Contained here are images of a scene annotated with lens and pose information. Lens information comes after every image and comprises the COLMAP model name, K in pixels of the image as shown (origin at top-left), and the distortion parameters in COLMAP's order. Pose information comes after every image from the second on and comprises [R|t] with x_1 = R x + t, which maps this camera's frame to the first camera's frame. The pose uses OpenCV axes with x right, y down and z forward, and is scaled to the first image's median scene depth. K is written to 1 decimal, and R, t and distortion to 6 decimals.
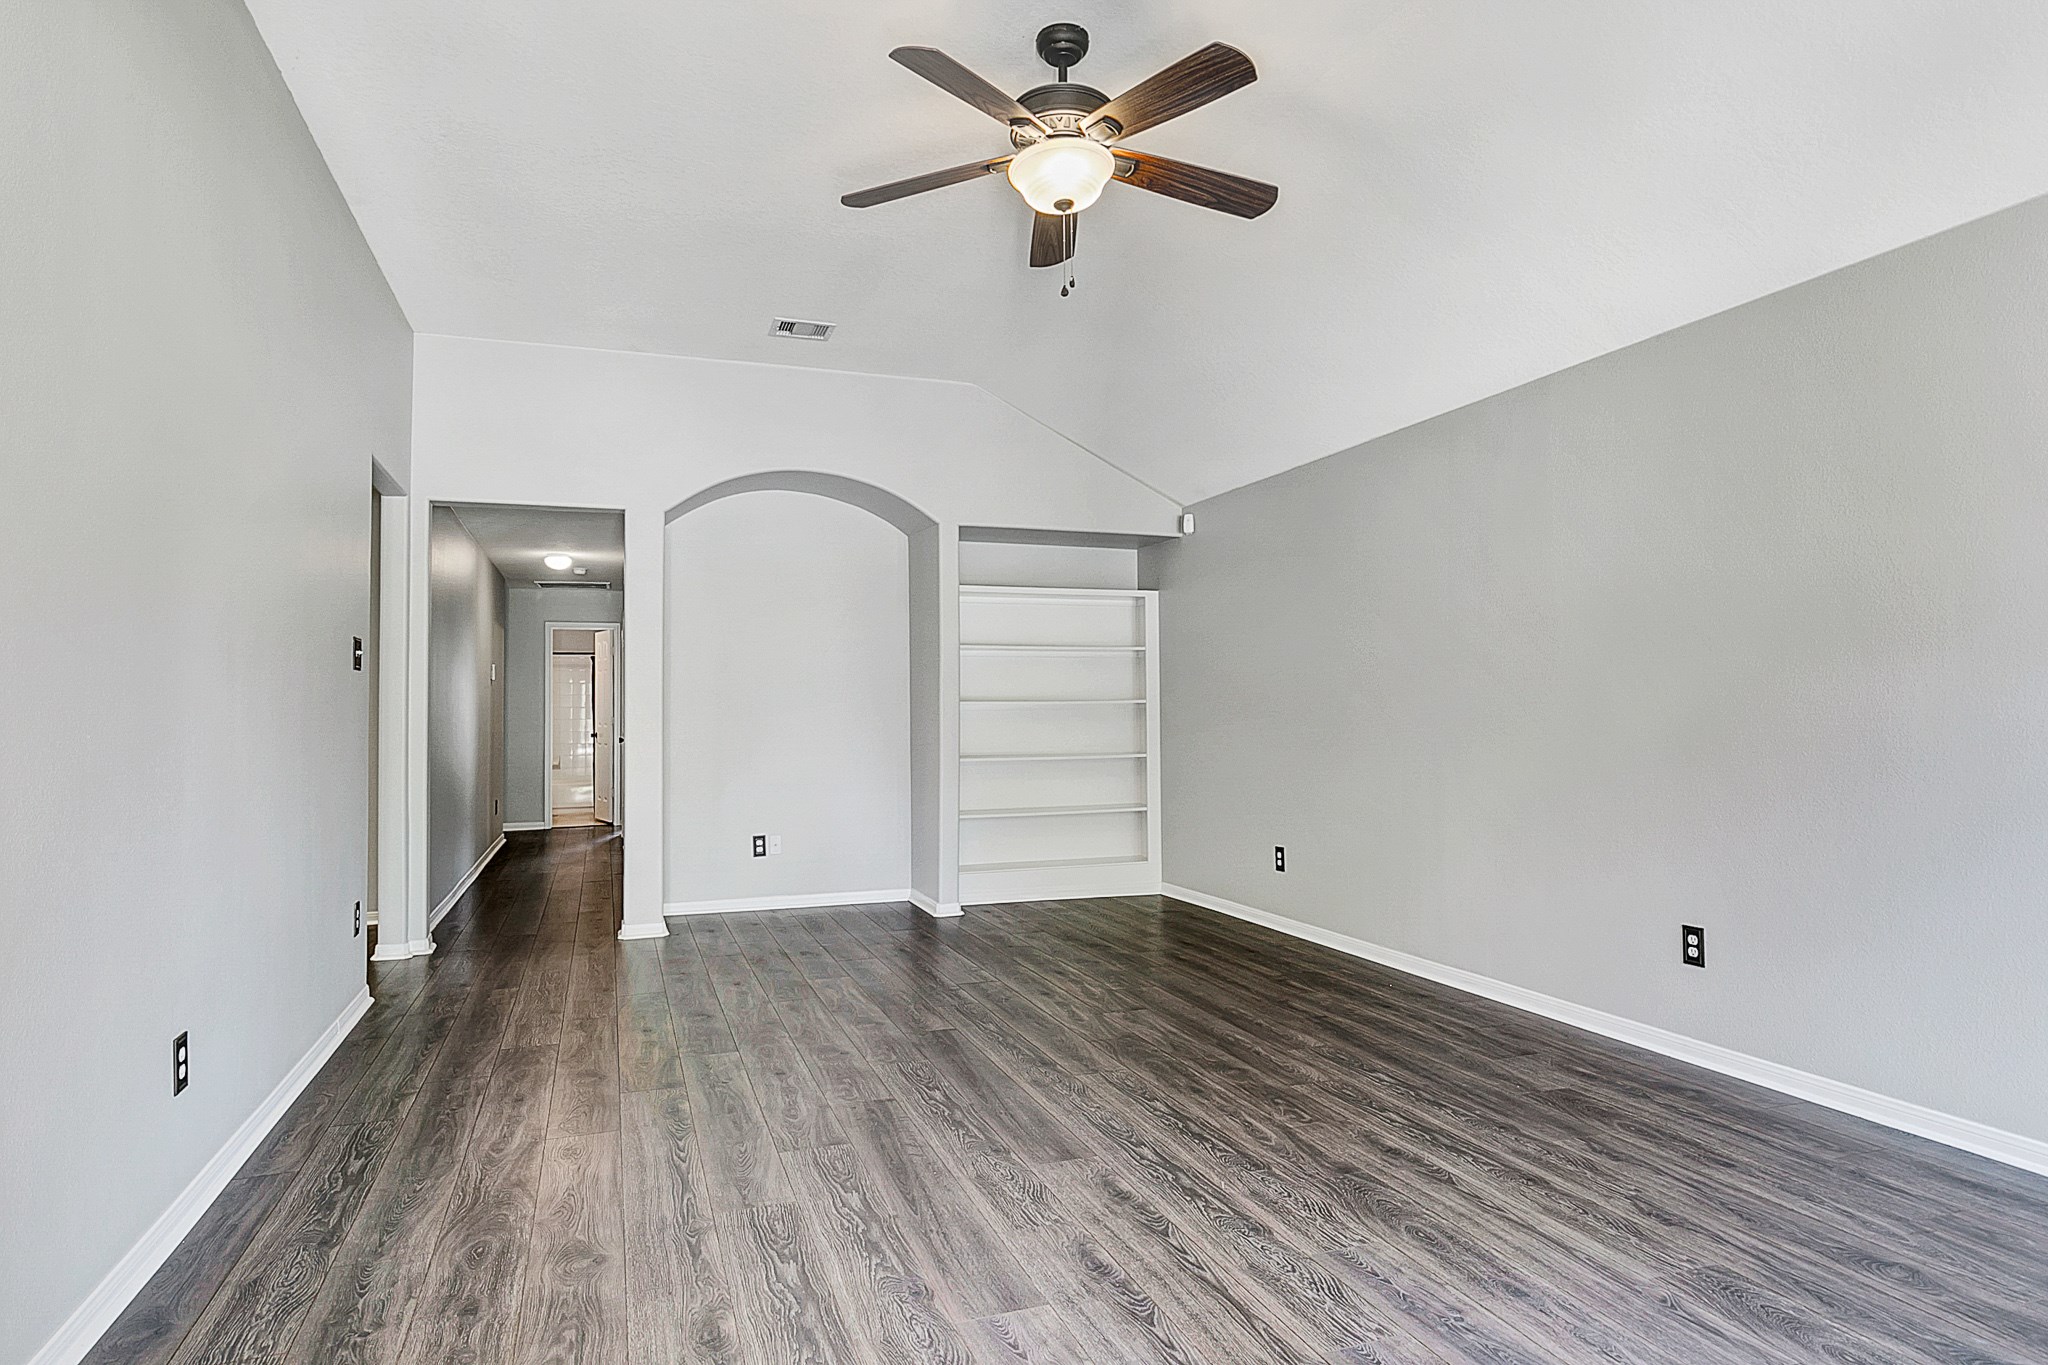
lens RADIAL K [[1148.0, 0, 1024.0], [0, 1148.0, 682.5], [0, 0, 1]] dist [0.000046, 0.000086]
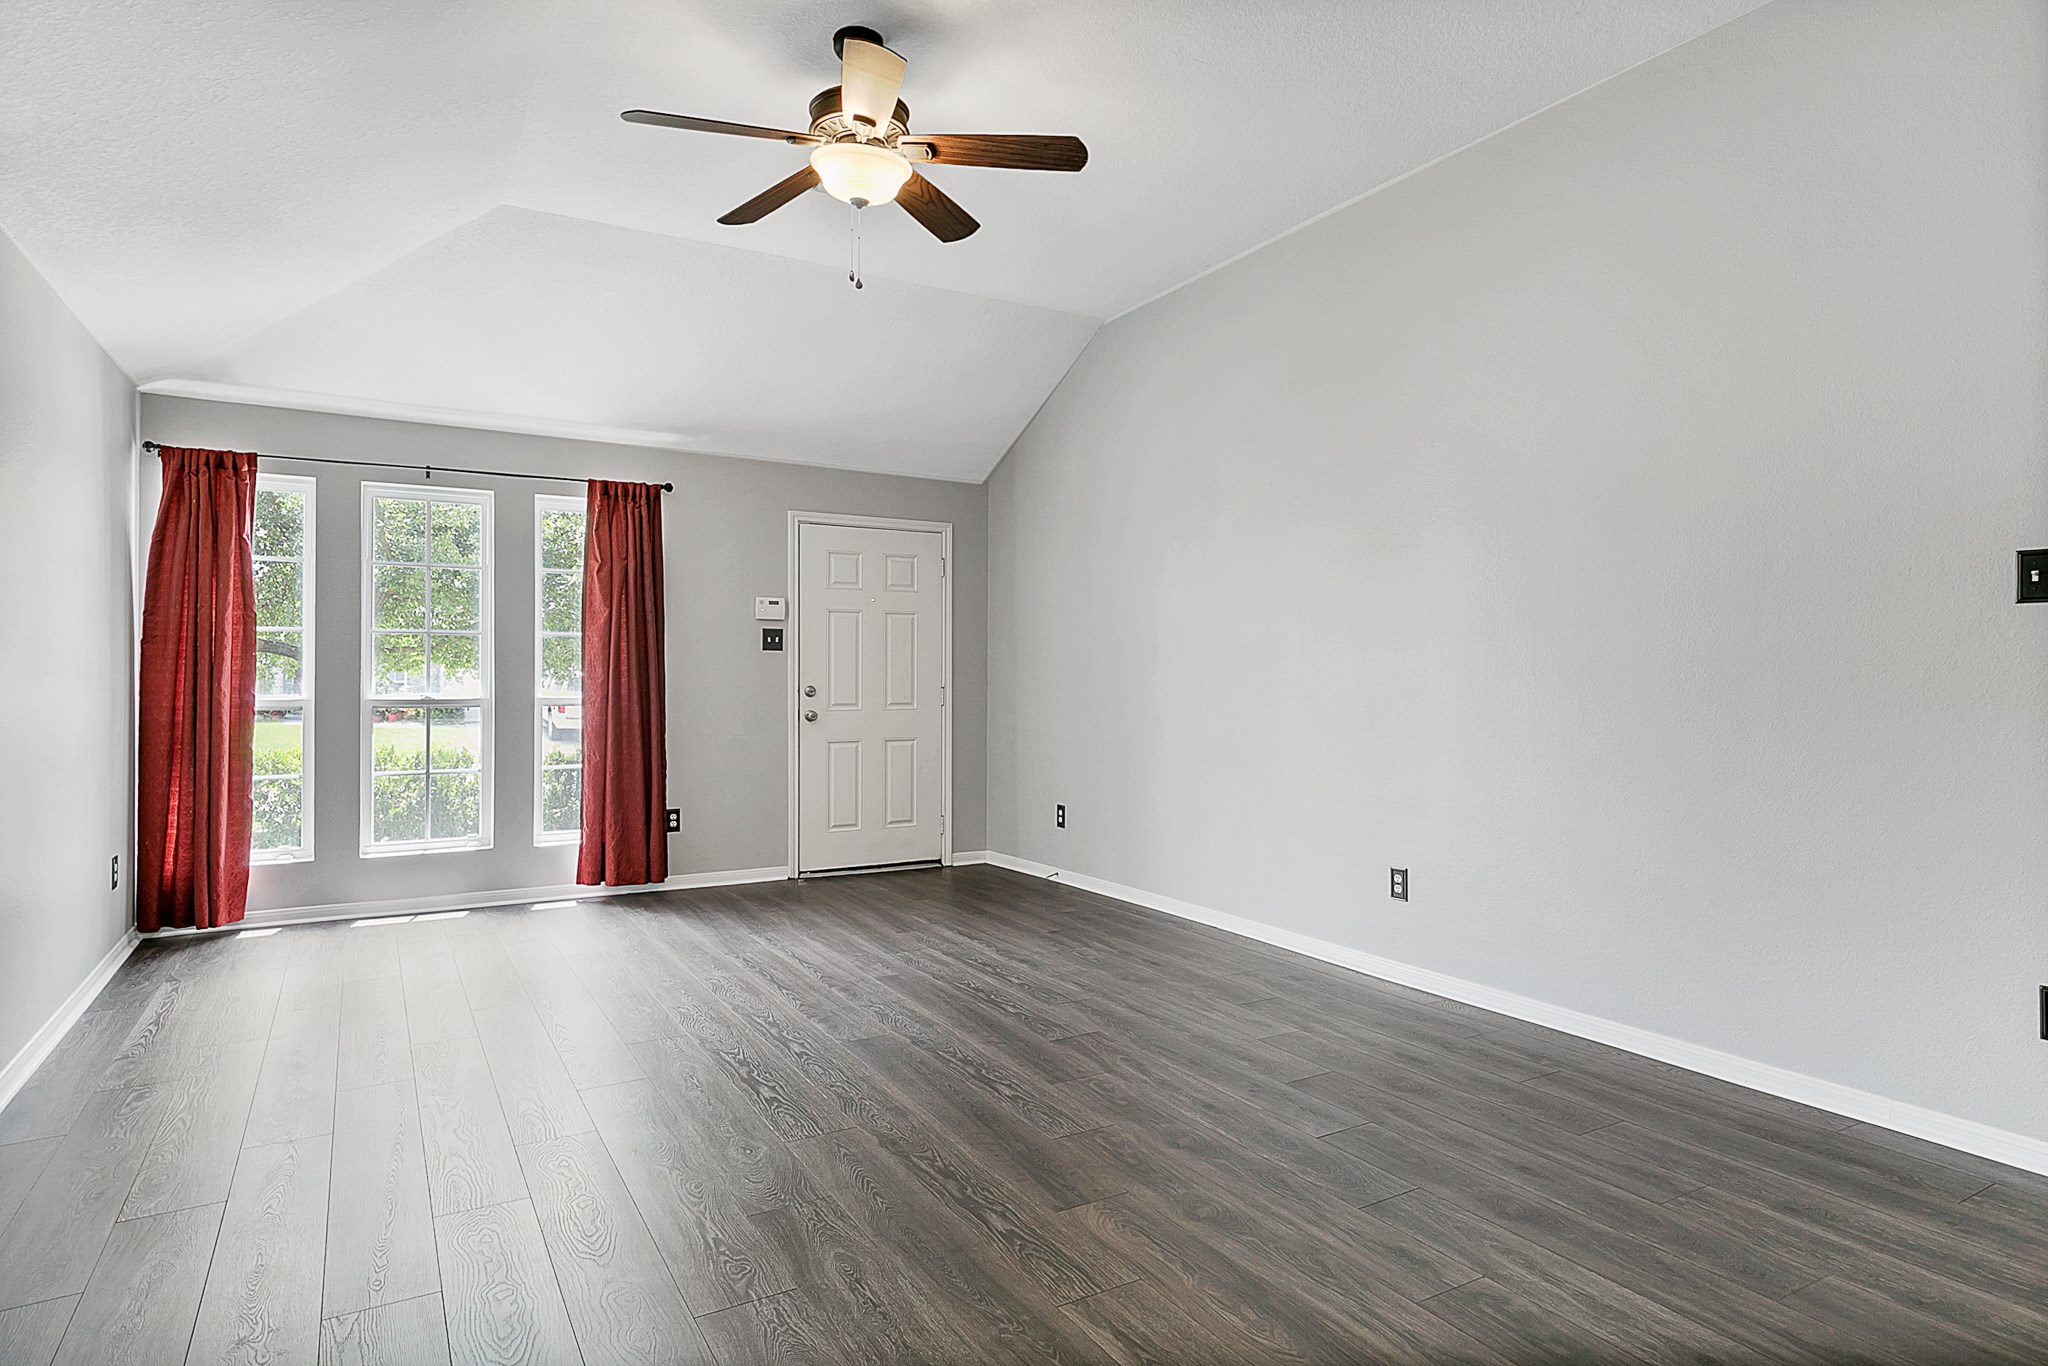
lens RADIAL K [[1148.0, 0, 1024.0], [0, 1148.0, 683.0], [0, 0, 1]] dist [0.000046, 0.000086]
pose [[-0.984321, 0.008105, -0.176198, 0.070596], [0.011706, 0.999743, -0.019409, 0.047940], [0.175996, -0.021167, -0.984163, 1.912821]]
